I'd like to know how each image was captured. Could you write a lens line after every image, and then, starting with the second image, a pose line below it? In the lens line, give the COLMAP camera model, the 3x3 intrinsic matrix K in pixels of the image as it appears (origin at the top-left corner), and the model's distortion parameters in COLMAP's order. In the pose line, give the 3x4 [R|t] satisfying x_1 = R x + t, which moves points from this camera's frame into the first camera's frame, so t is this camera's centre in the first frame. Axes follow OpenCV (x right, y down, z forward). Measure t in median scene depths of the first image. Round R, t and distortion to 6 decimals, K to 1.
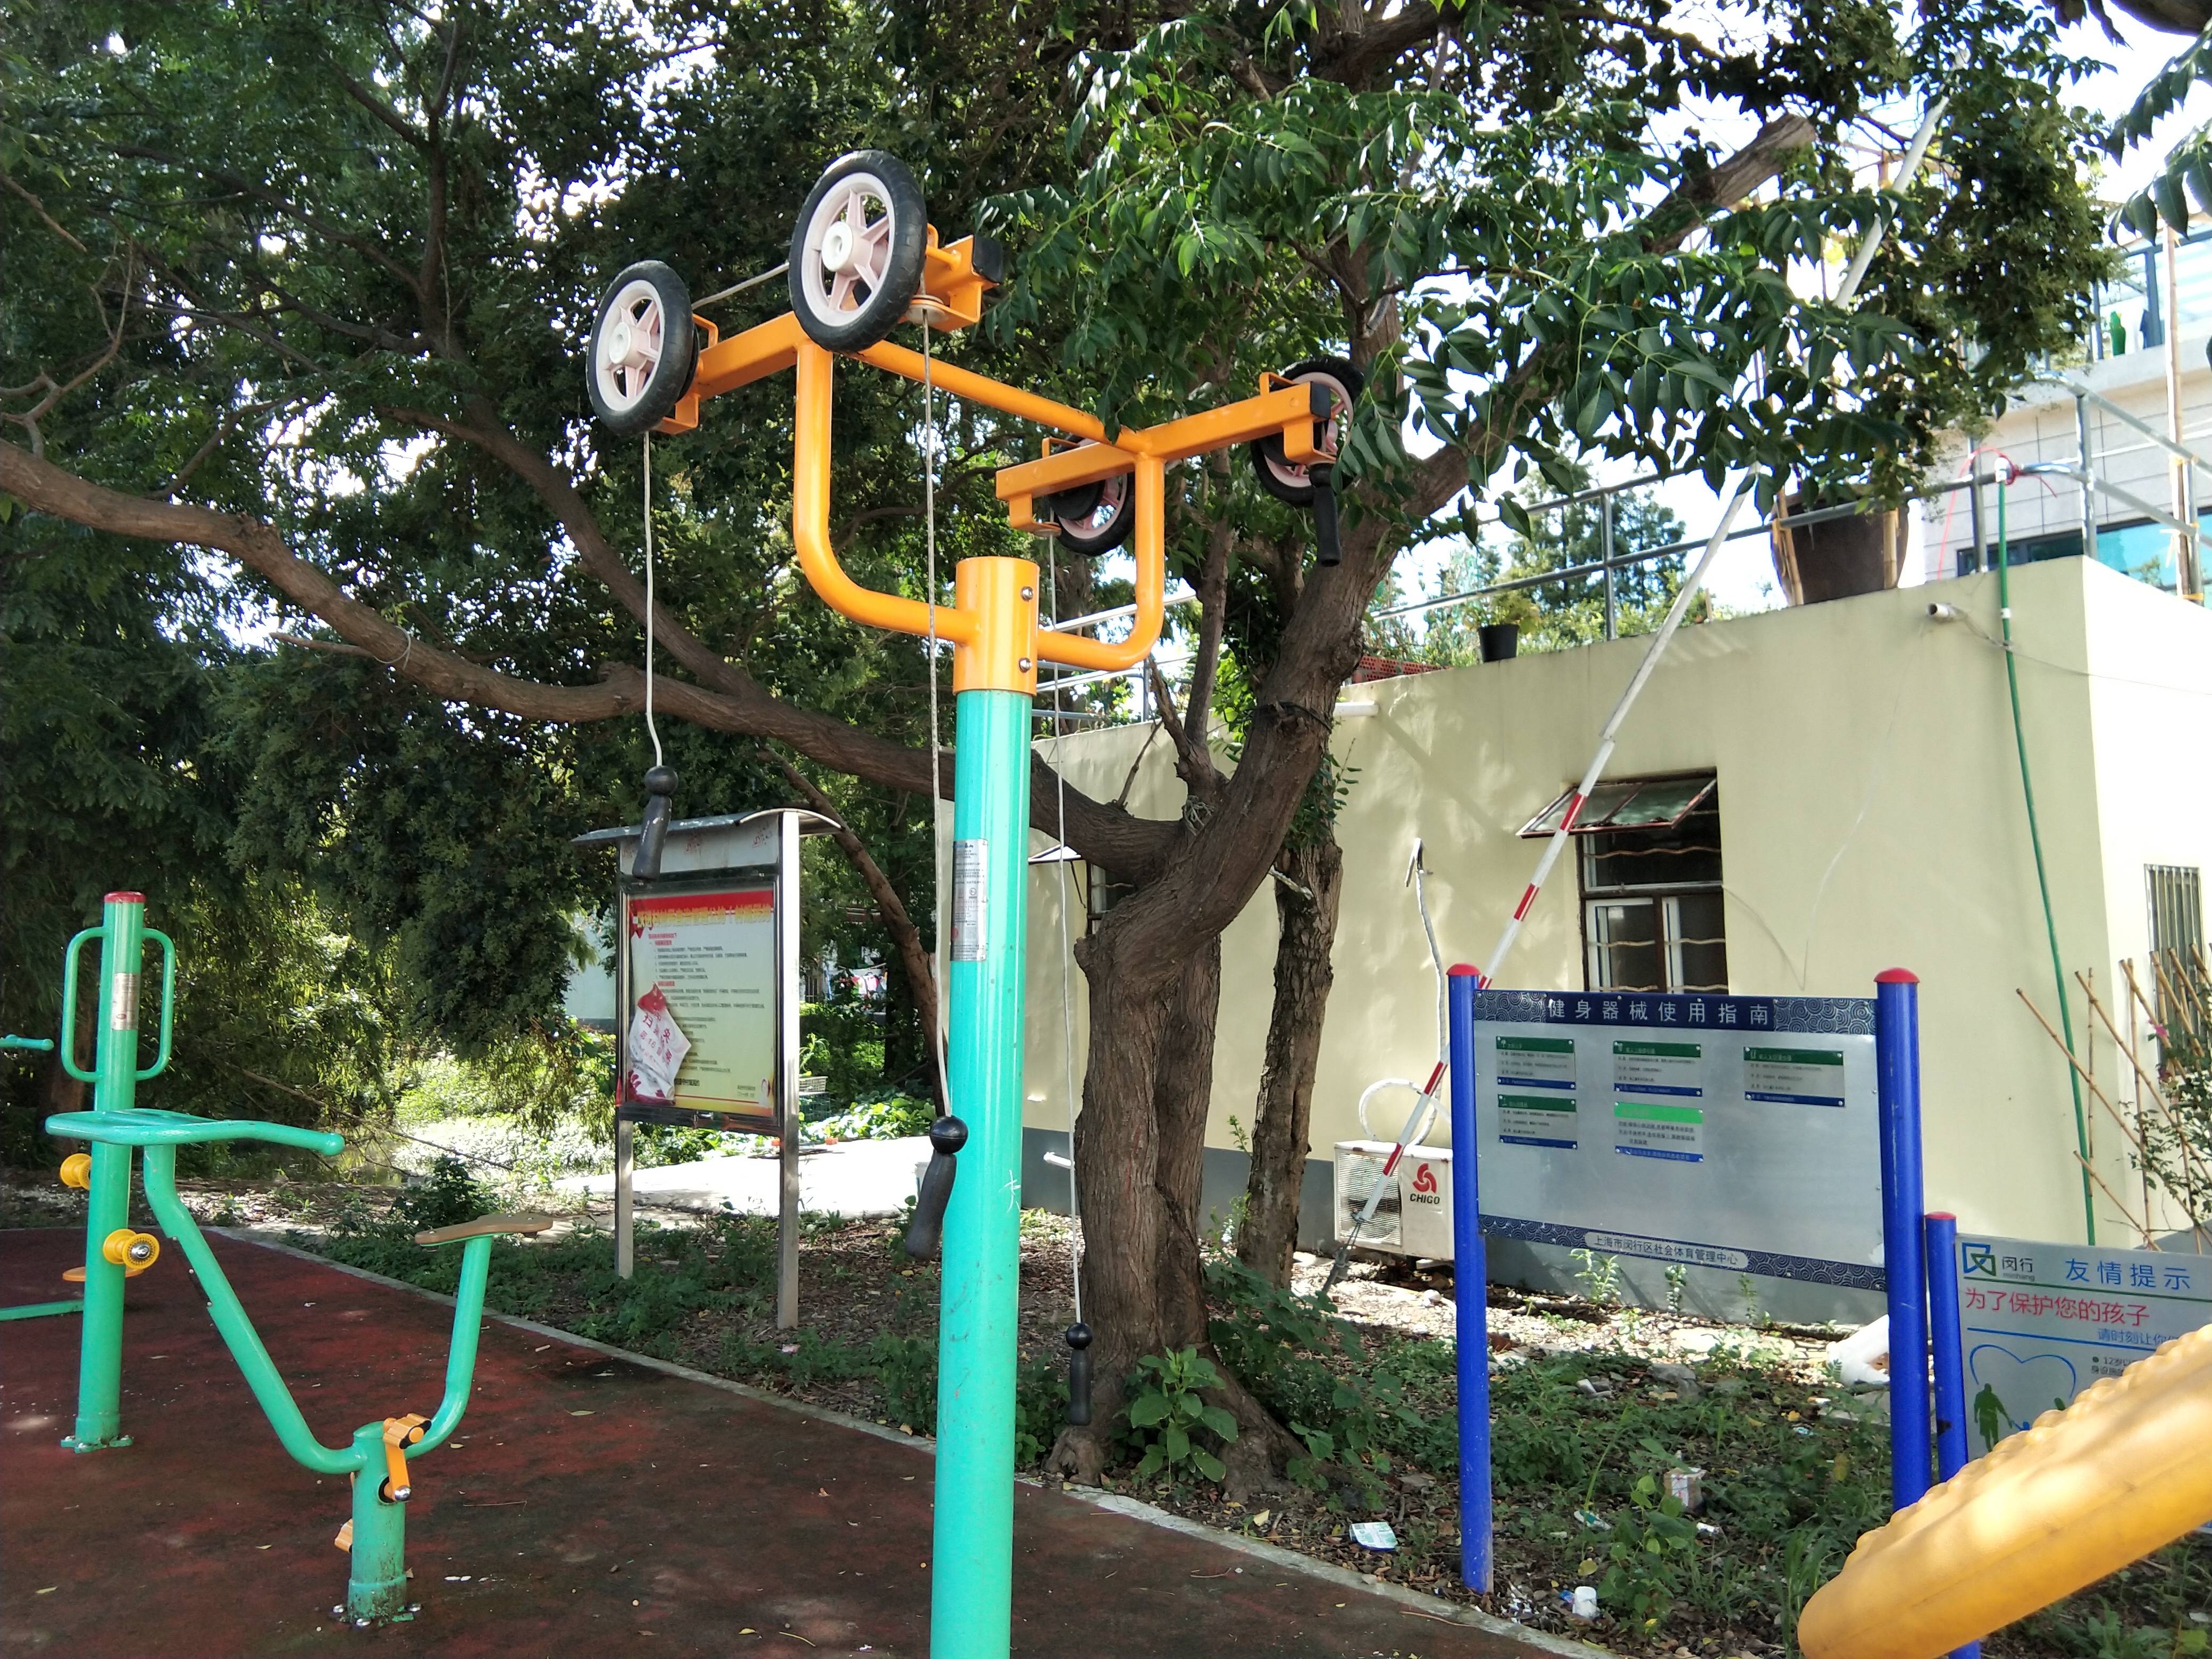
lens RADIAL K [[1777.4, 0, 1084.0], [0, 1777.4, 807.5], [0, 0, 1]] dist [0.129634, -0.212202]
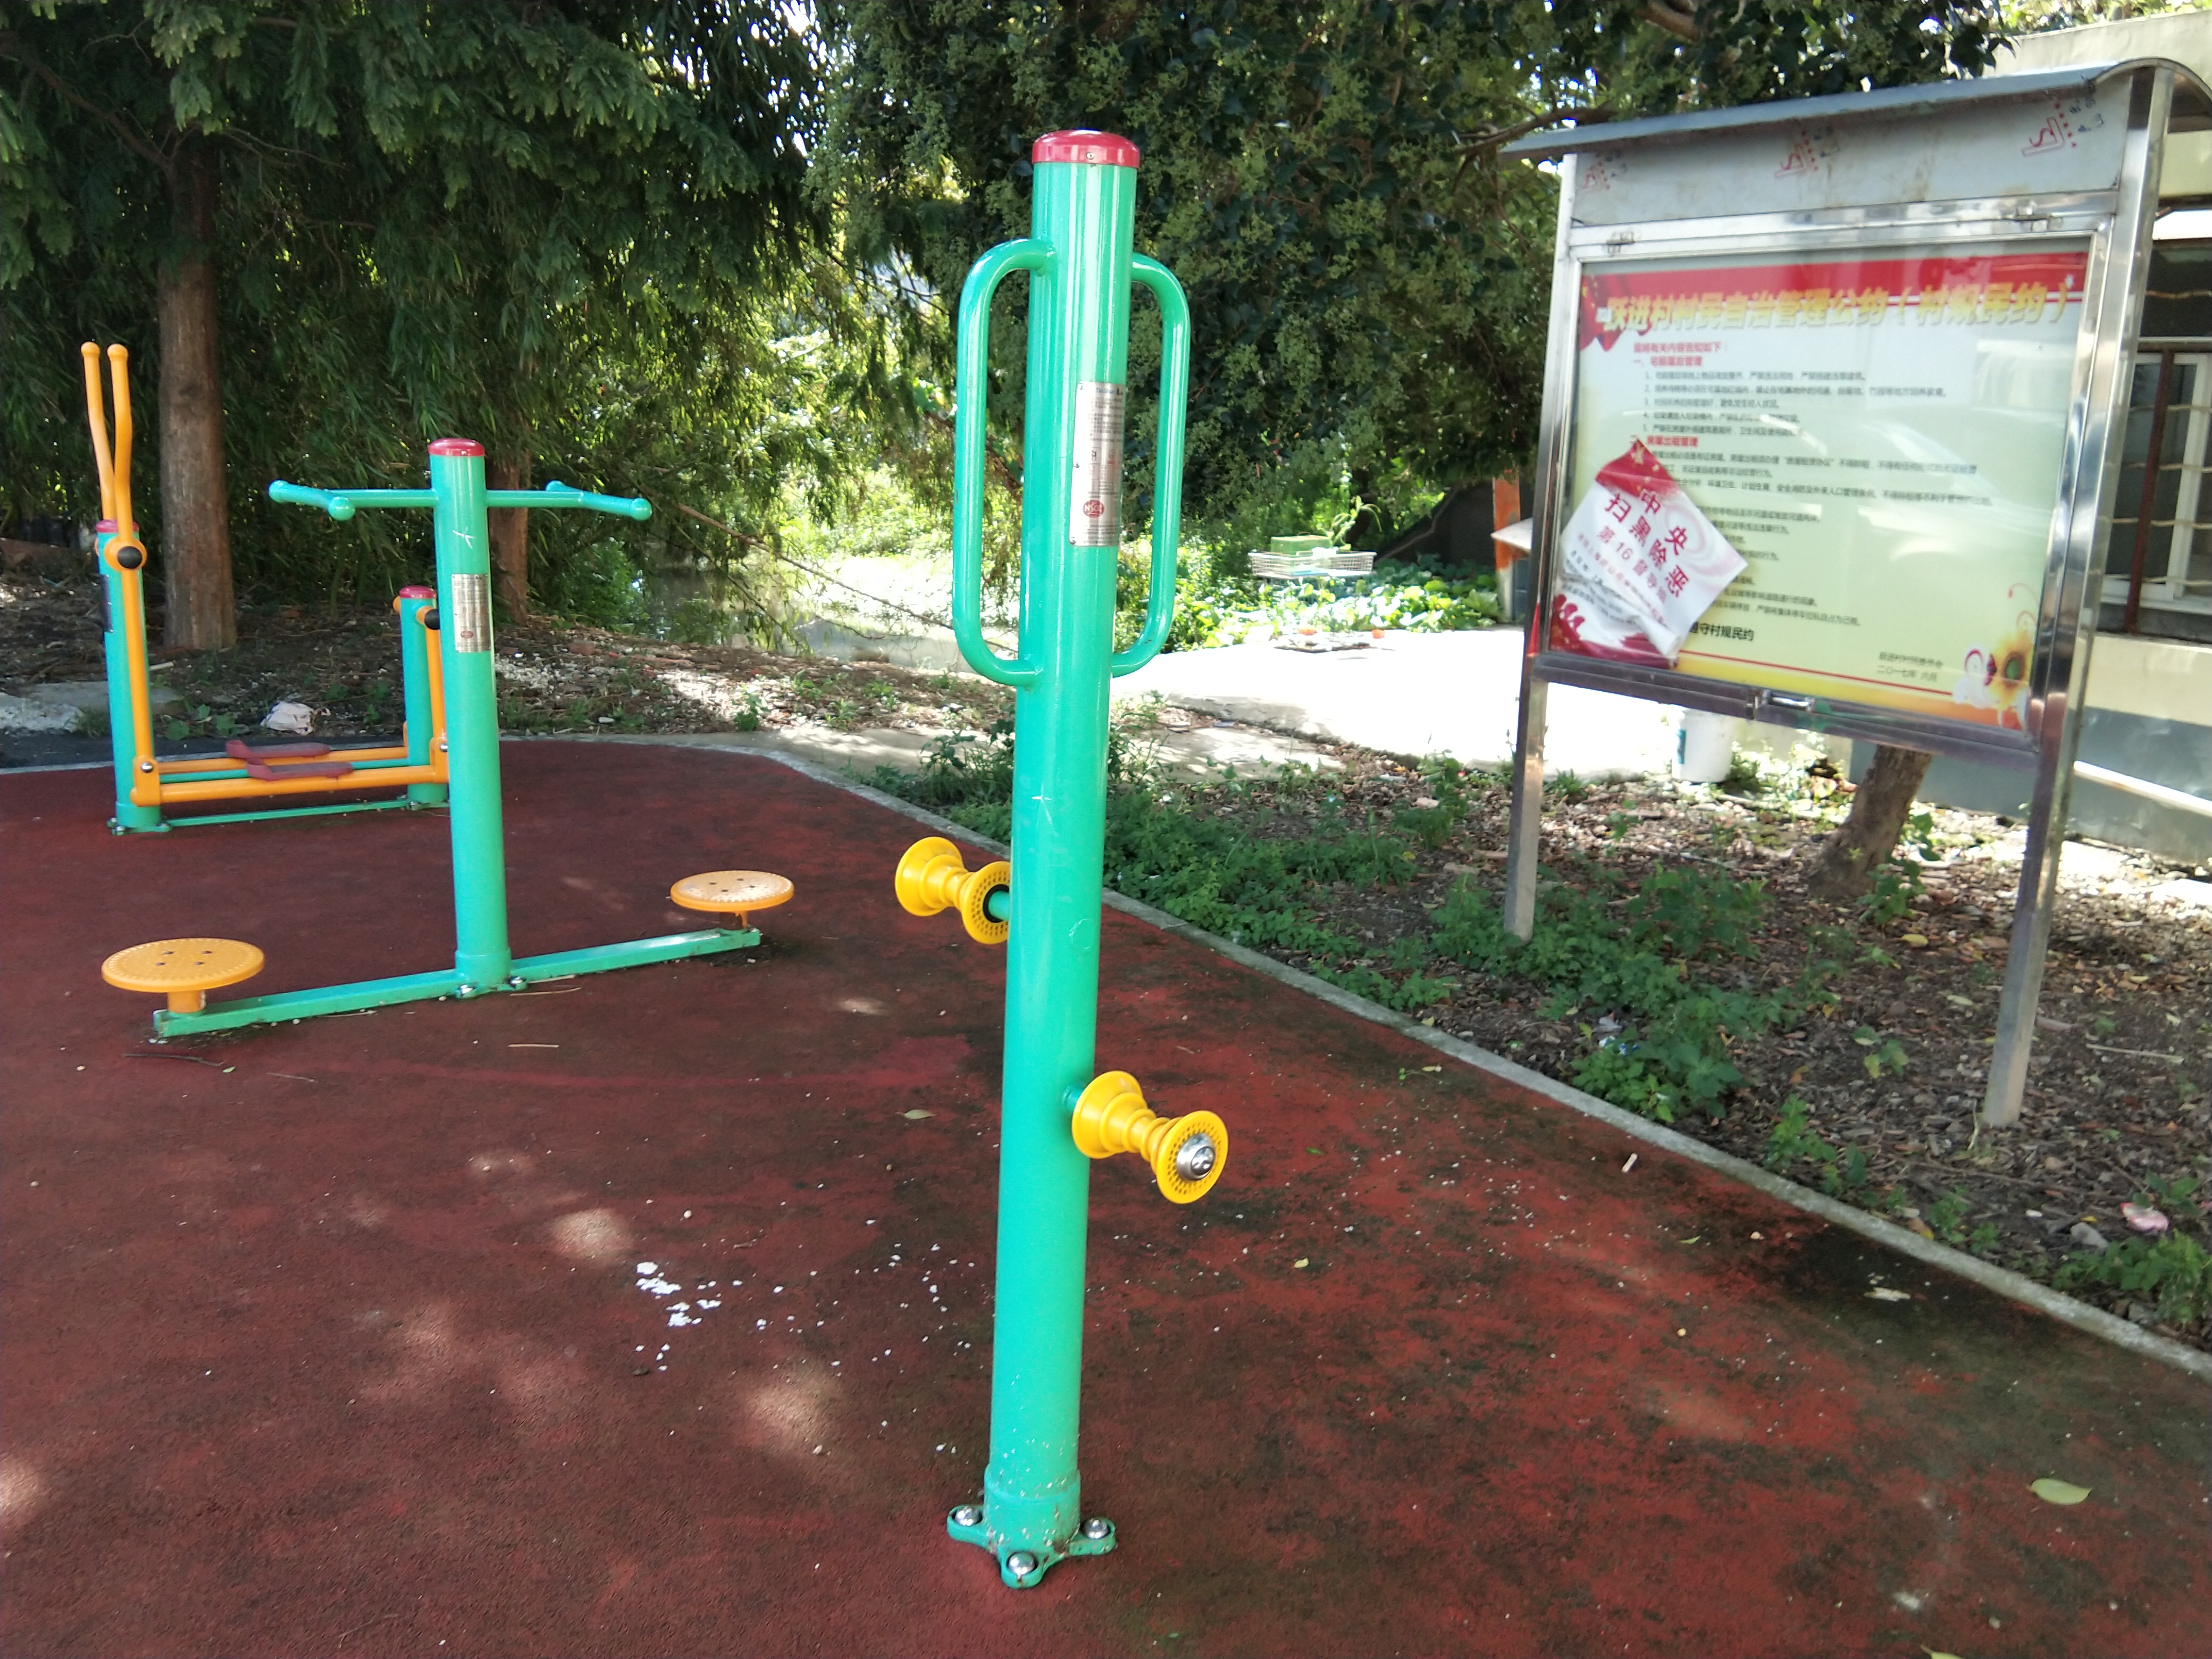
lens RADIAL K [[1774.9, 0, 1101.4], [0, 1774.9, 821.6], [0, 0, 1]] dist [0.128579, -0.205861]
pose [[0.988658, 0.073796, -0.130804, -0.293580], [-0.029385, 0.949169, 0.313393, 0.039258], [0.147282, -0.305995, 0.940572, 0.398590]]
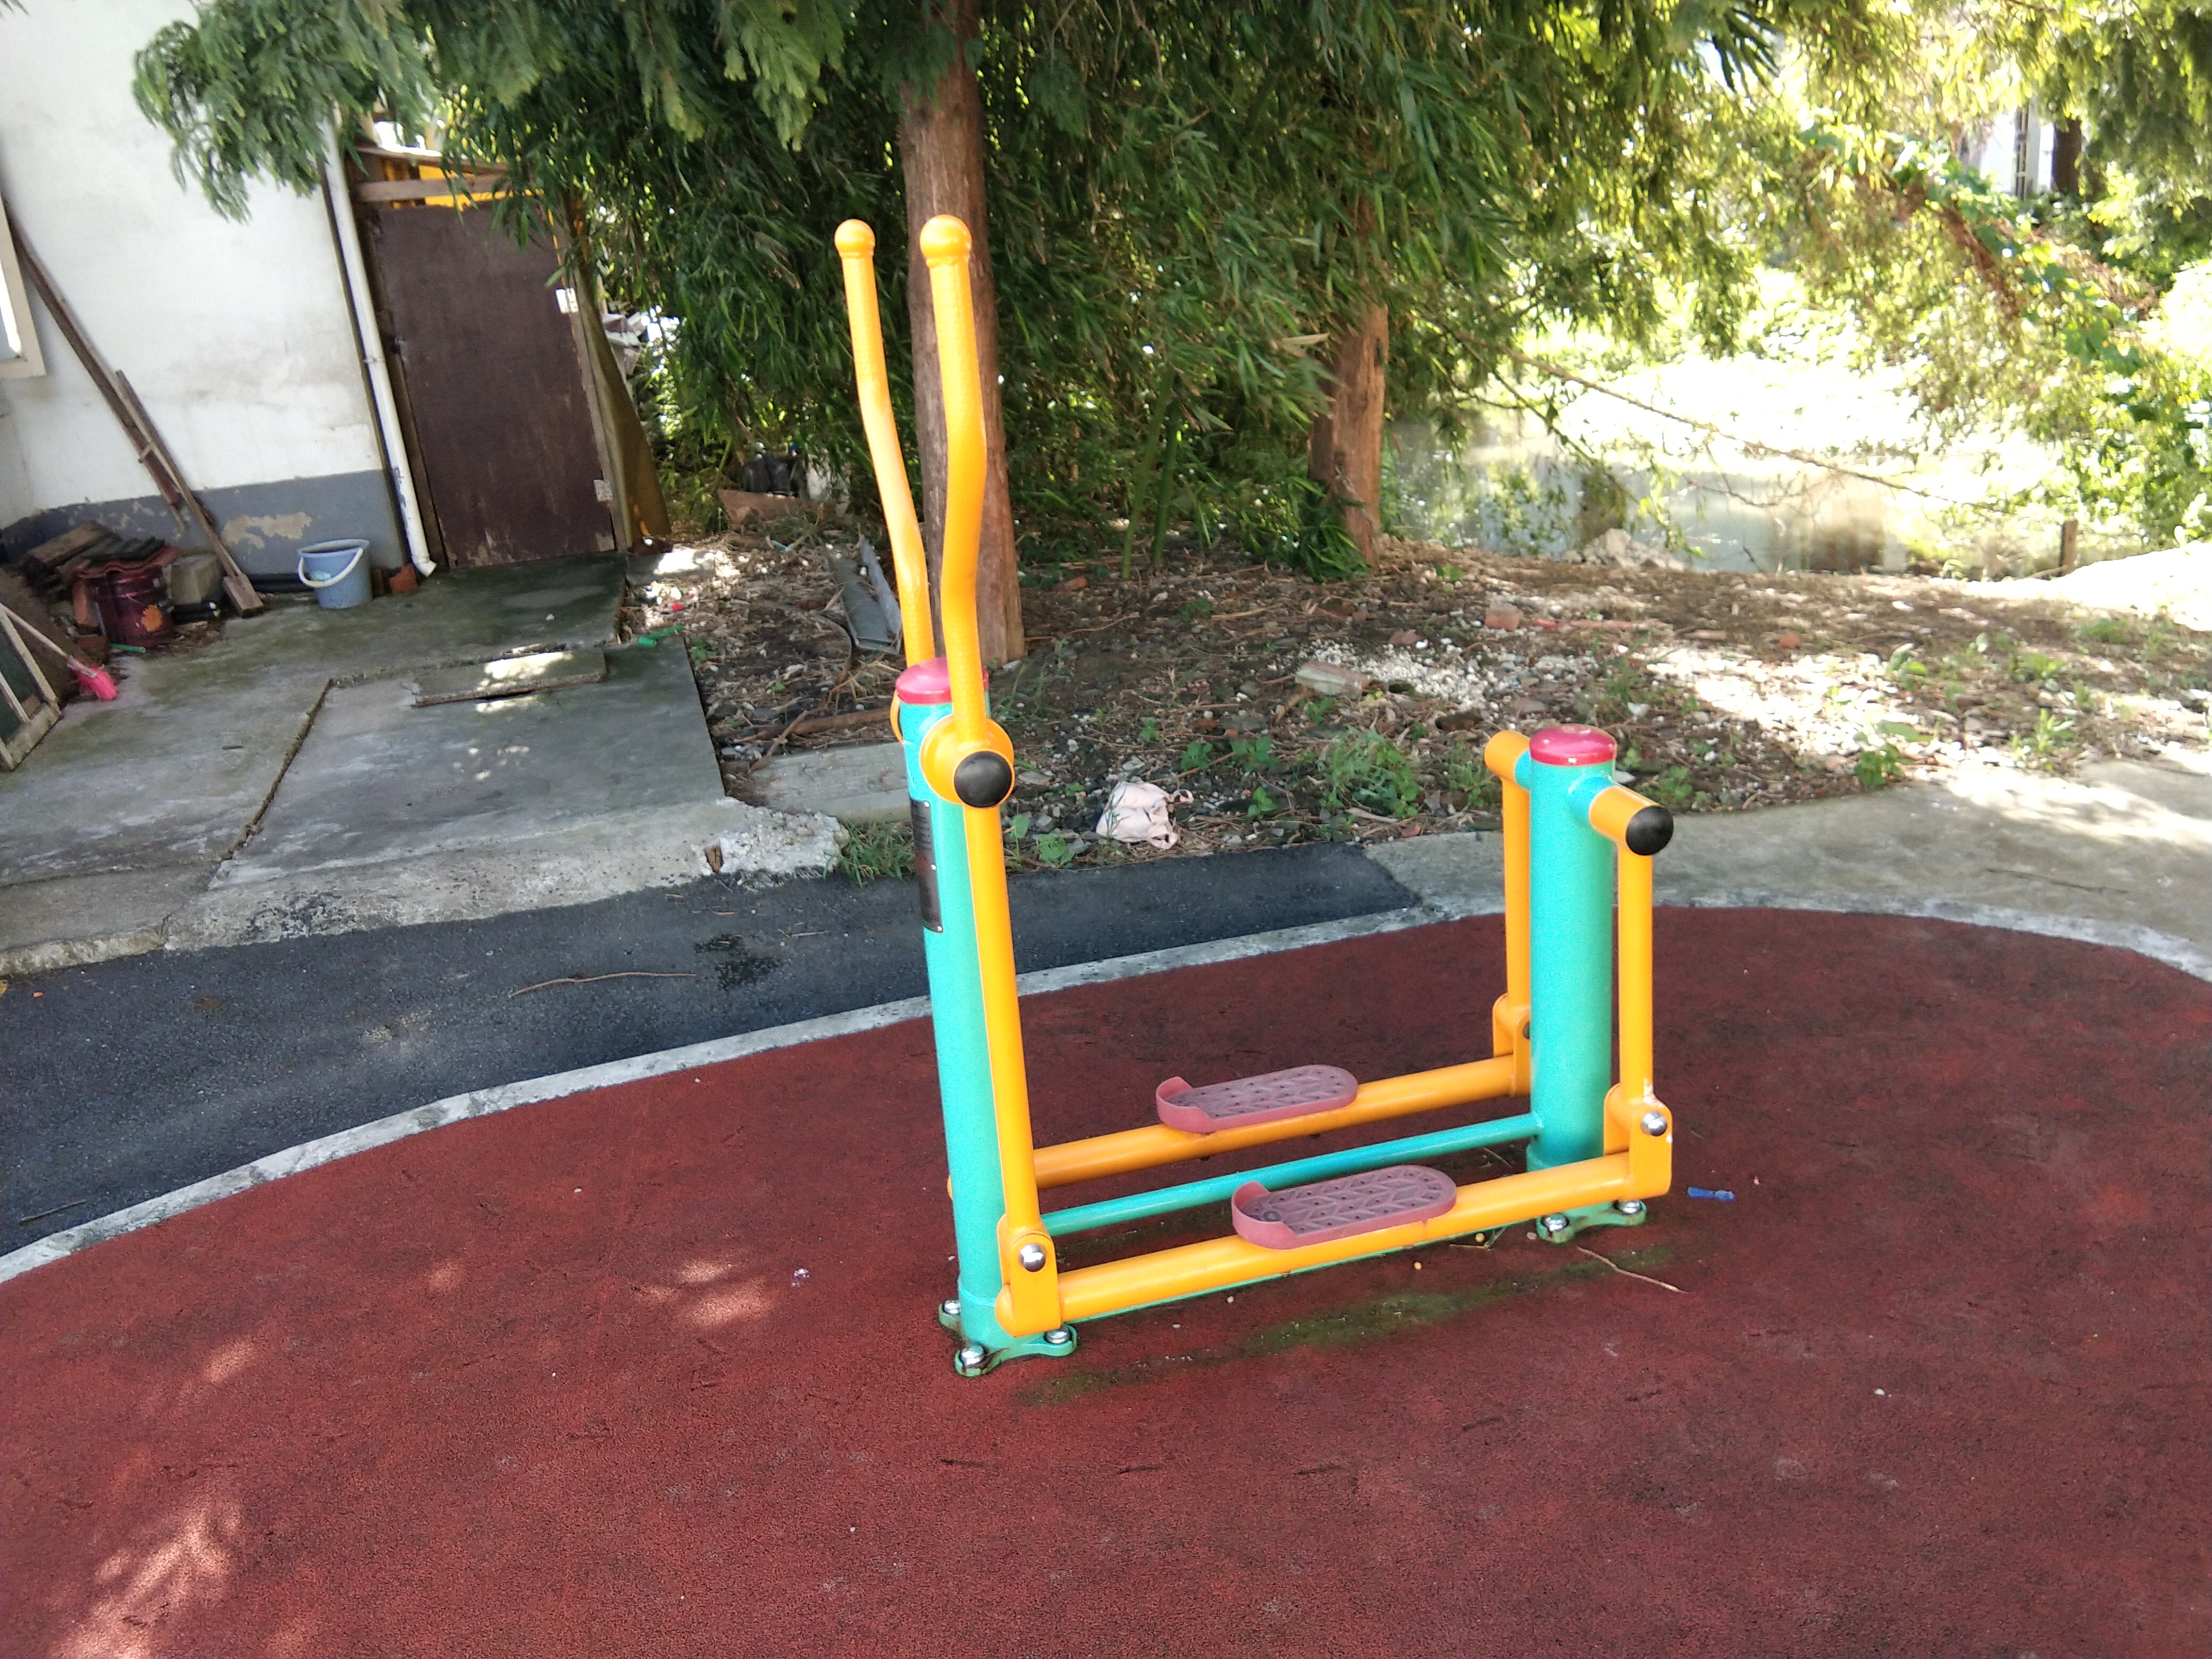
lens RADIAL K [[1777.4, 0, 1084.0], [0, 1777.4, 807.5], [0, 0, 1]] dist [0.129634, -0.212202]
pose [[0.881442, 0.080301, -0.465415, -0.564586], [0.120959, 0.914191, 0.386812, 0.068294], [0.456540, -0.397248, 0.796094, 0.746558]]
